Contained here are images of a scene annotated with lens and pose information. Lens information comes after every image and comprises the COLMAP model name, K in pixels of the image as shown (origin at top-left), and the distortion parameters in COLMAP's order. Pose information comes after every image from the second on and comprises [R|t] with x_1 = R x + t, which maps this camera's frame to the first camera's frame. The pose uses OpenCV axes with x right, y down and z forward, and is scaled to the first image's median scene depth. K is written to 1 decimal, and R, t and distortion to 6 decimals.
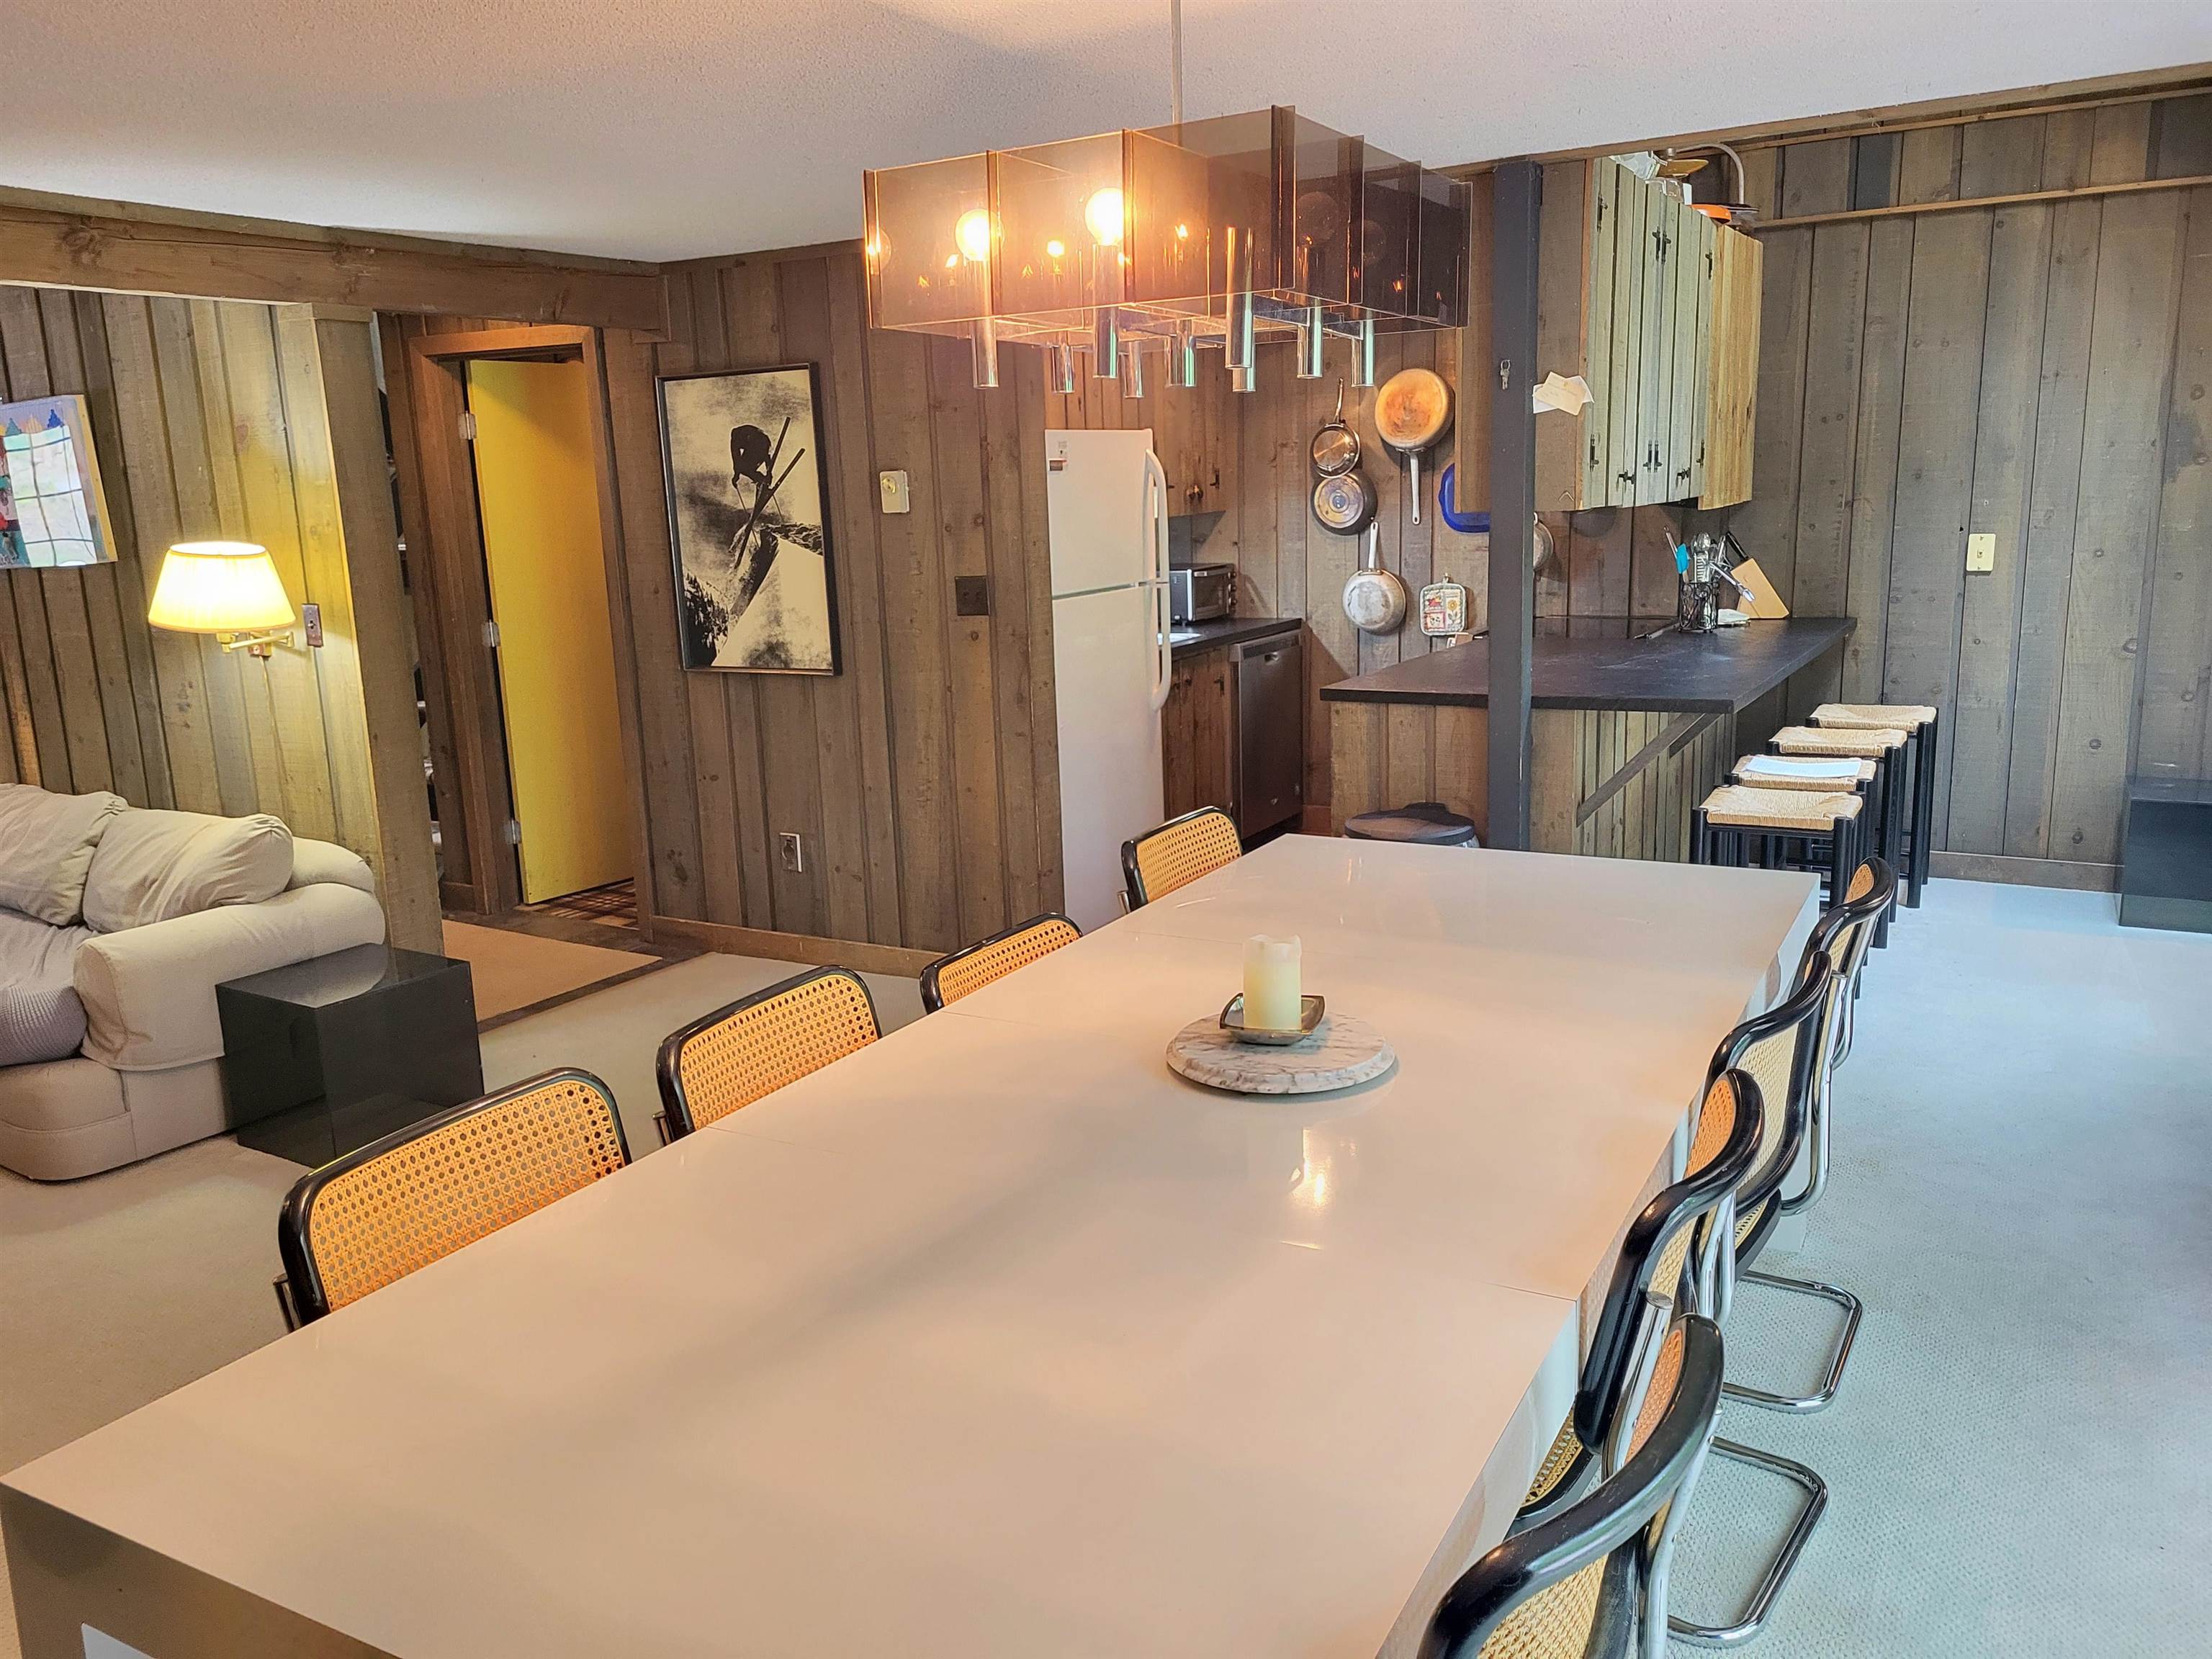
lens RADIAL K [[1683.5, 0, 1093.6], [0, 1683.5, 825.6], [0, 0, 1]] dist [0.047555, -0.037333]
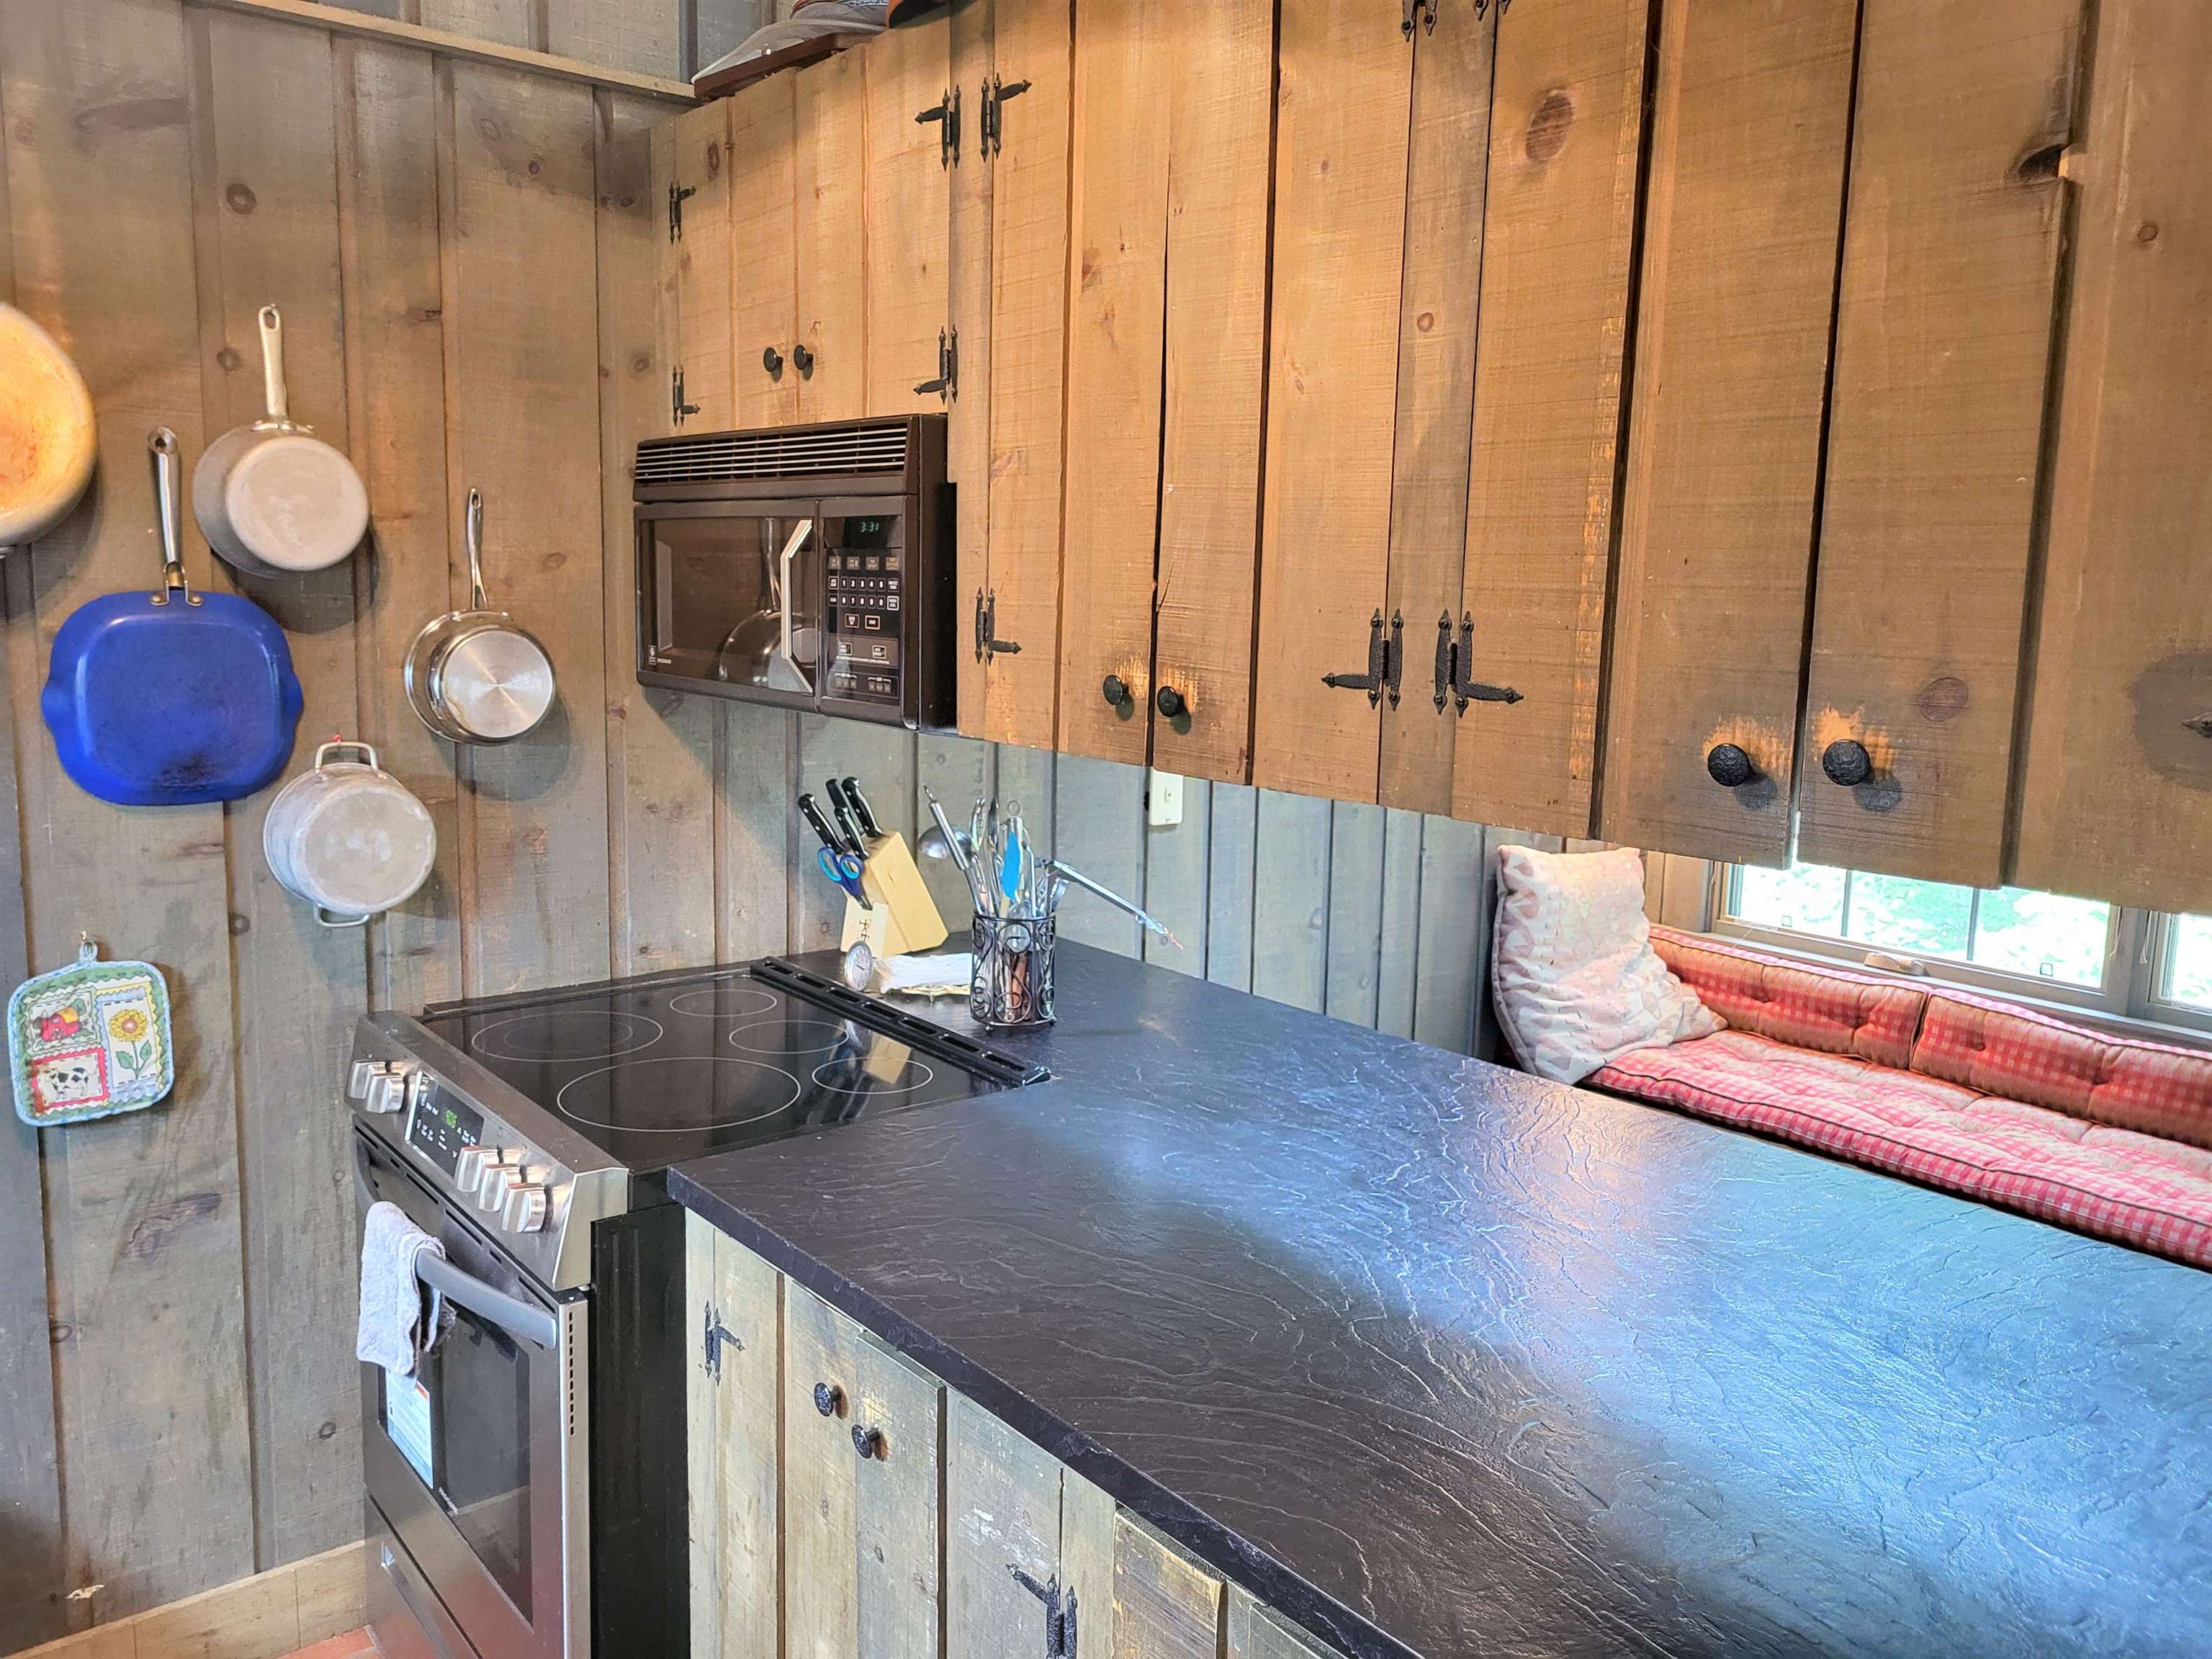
lens RADIAL K [[1683.5, 0, 1098.9], [0, 1683.5, 822.0], [0, 0, 1]] dist [0.047555, -0.037333]
pose [[0.346610, -0.094397, 0.933247, -0.028046], [0.155516, 0.986937, 0.042069, -0.152648], [-0.925028, 0.130554, 0.356762, 0.694083]]
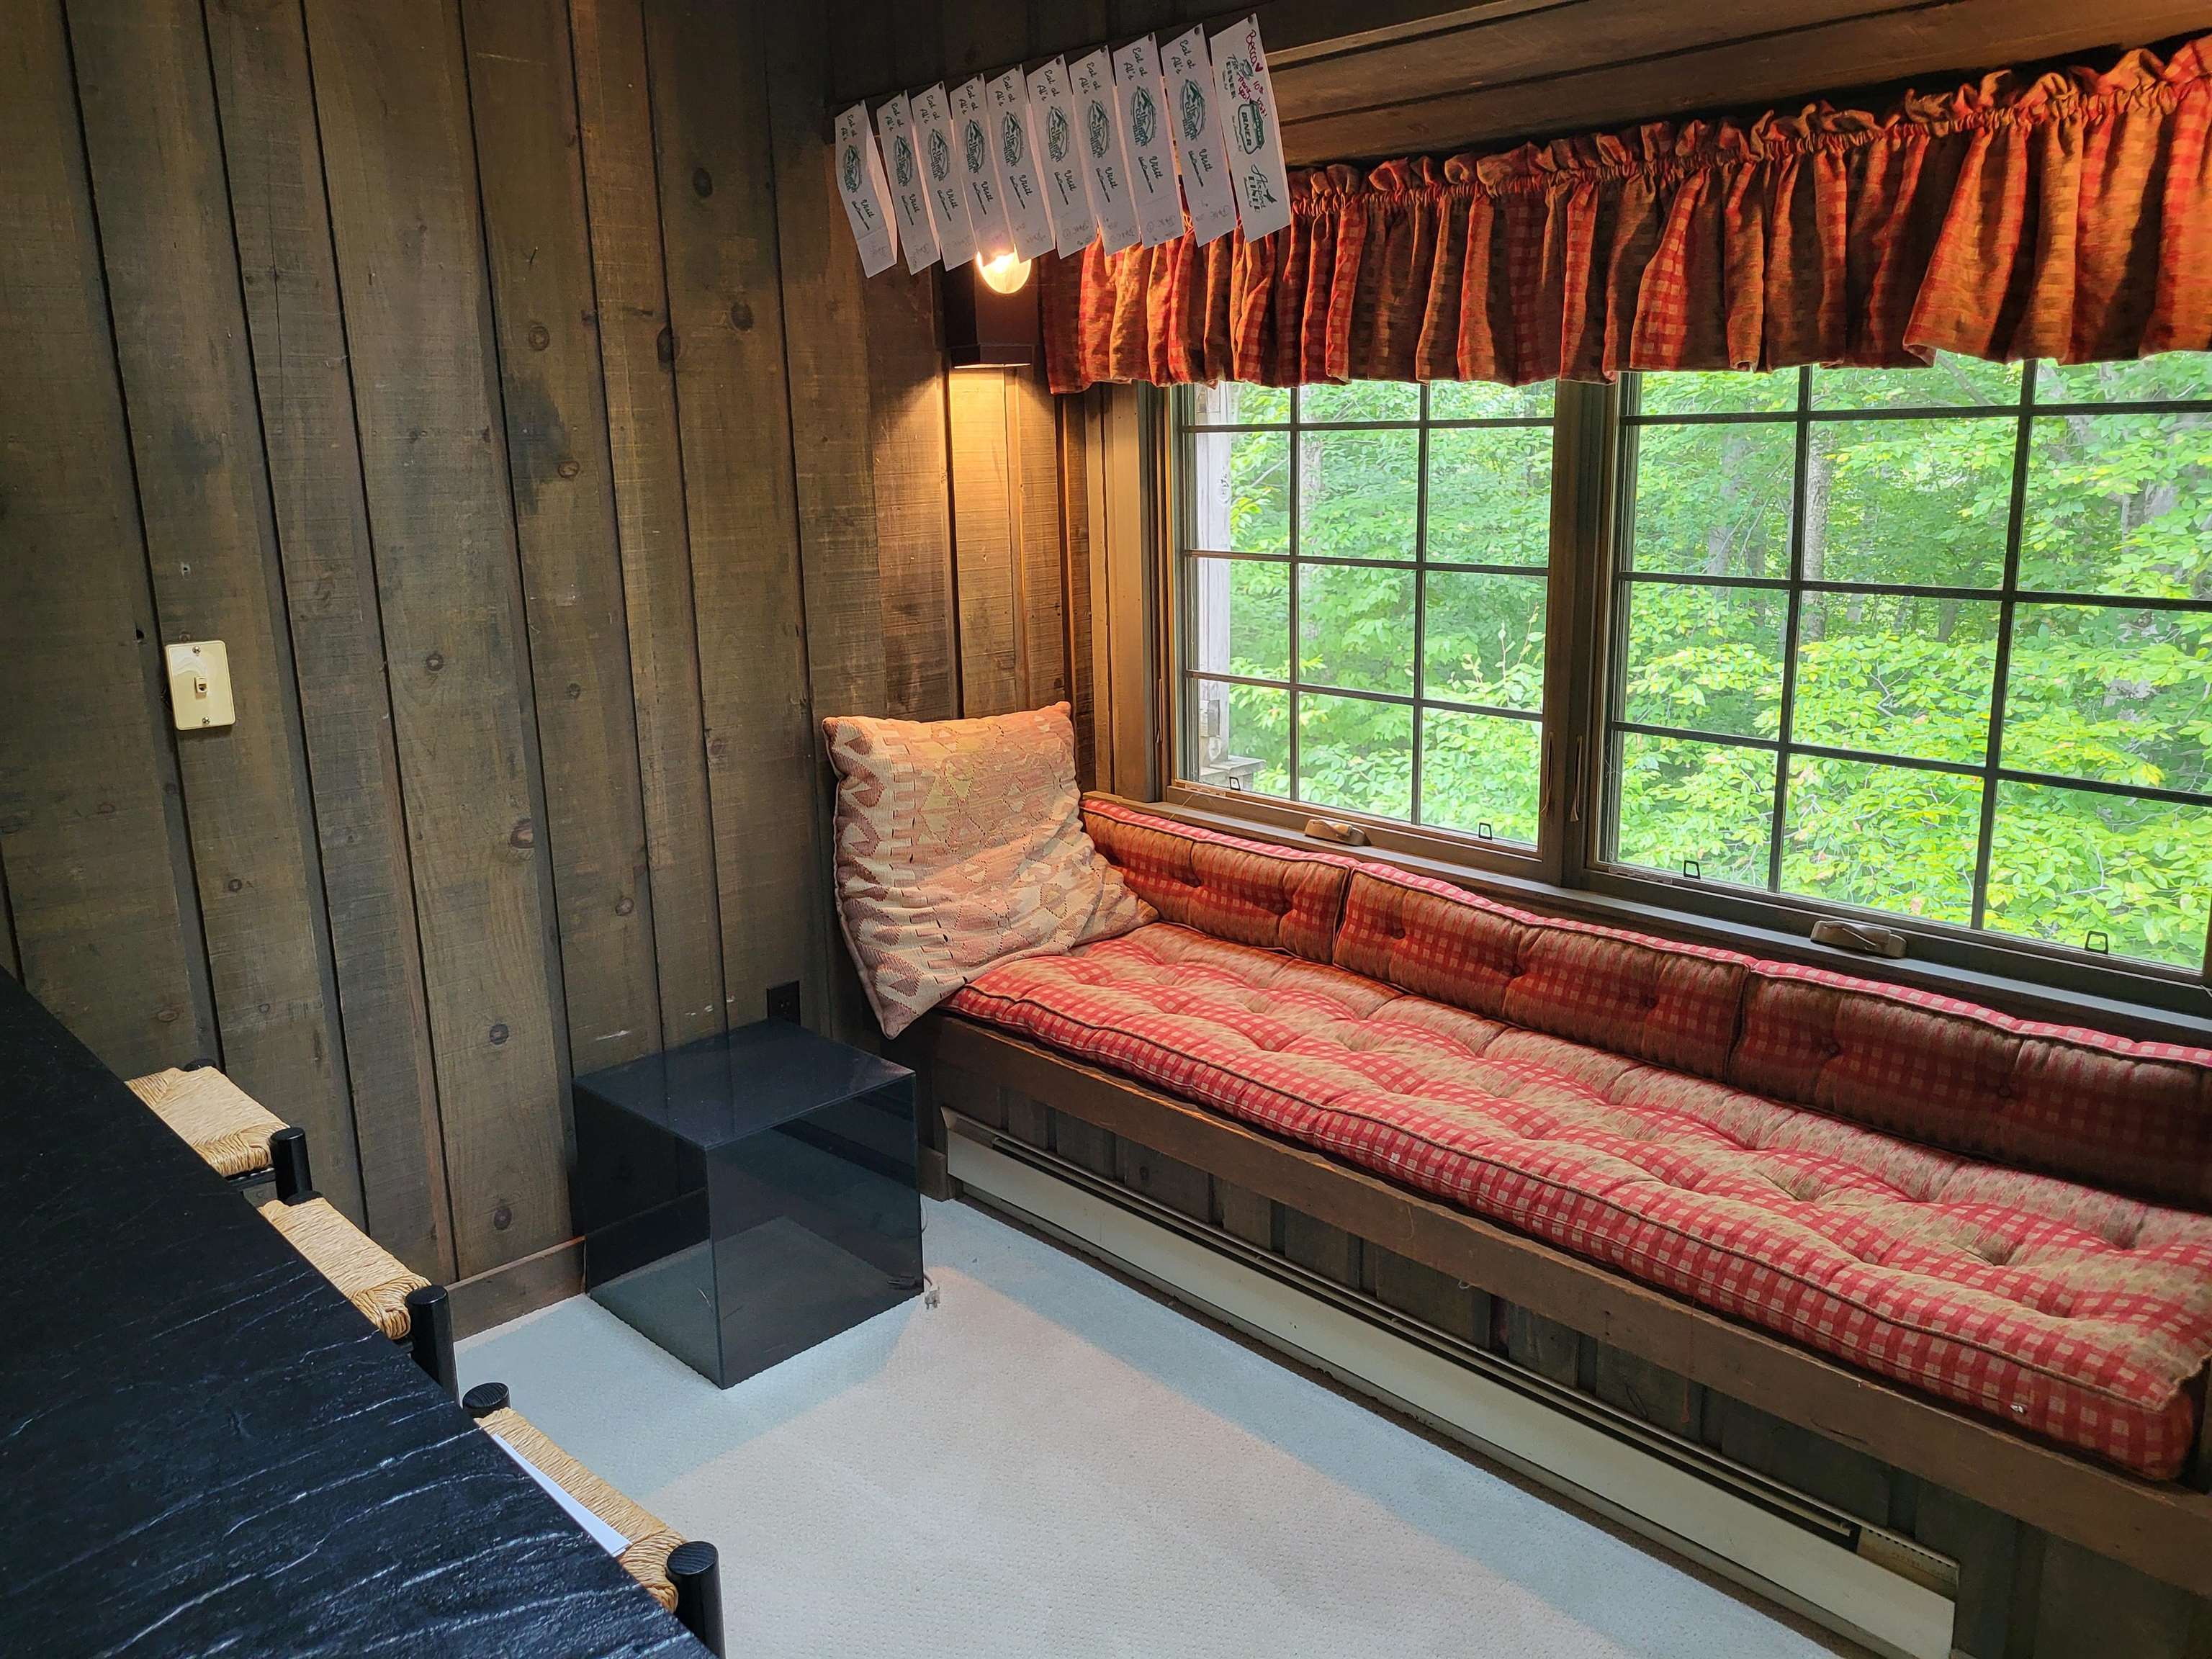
lens RADIAL K [[1683.5, 0, 1093.9], [0, 1683.5, 801.1], [0, 0, 1]] dist [0.047555, -0.037333]
pose [[0.275249, -0.186621, 0.943086, 0.151196], [0.209623, 0.969025, 0.130573, -0.120319], [-0.938241, 0.161752, 0.305843, 0.567549]]
